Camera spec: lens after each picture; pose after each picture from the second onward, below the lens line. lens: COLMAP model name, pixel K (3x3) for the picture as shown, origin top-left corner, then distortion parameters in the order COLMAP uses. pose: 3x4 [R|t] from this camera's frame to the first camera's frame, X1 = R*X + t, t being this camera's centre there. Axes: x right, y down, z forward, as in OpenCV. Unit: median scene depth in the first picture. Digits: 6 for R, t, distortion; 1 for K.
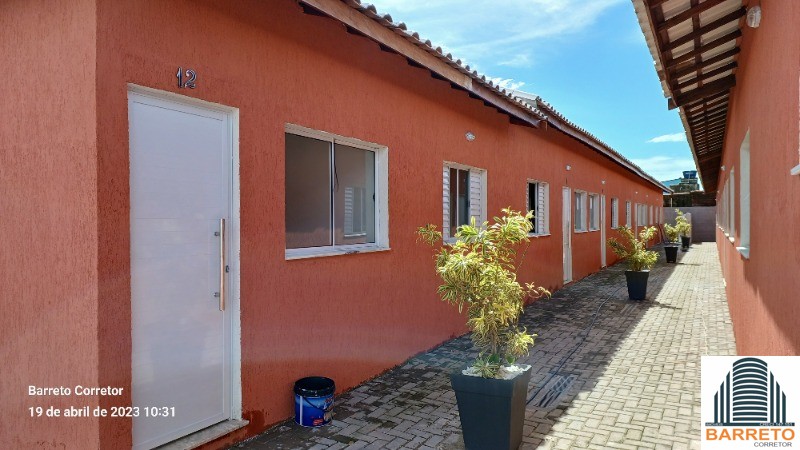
lens RADIAL K [[541.1, 0, 400.0], [0, 541.1, 225.0], [0, 0, 1]] dist [0.056173, -0.082353]
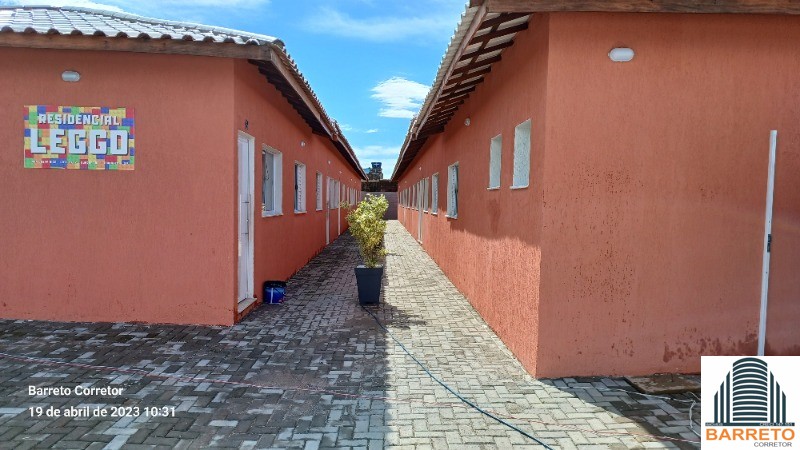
lens RADIAL K [[541.1, 0, 400.0], [0, 541.1, 225.0], [0, 0, 1]] dist [0.056173, -0.082353]
pose [[0.850474, 0.001406, 0.526015, -0.407278], [-0.021446, 0.999258, 0.032004, 0.011404], [-0.525579, -0.038500, 0.849873, -0.430171]]
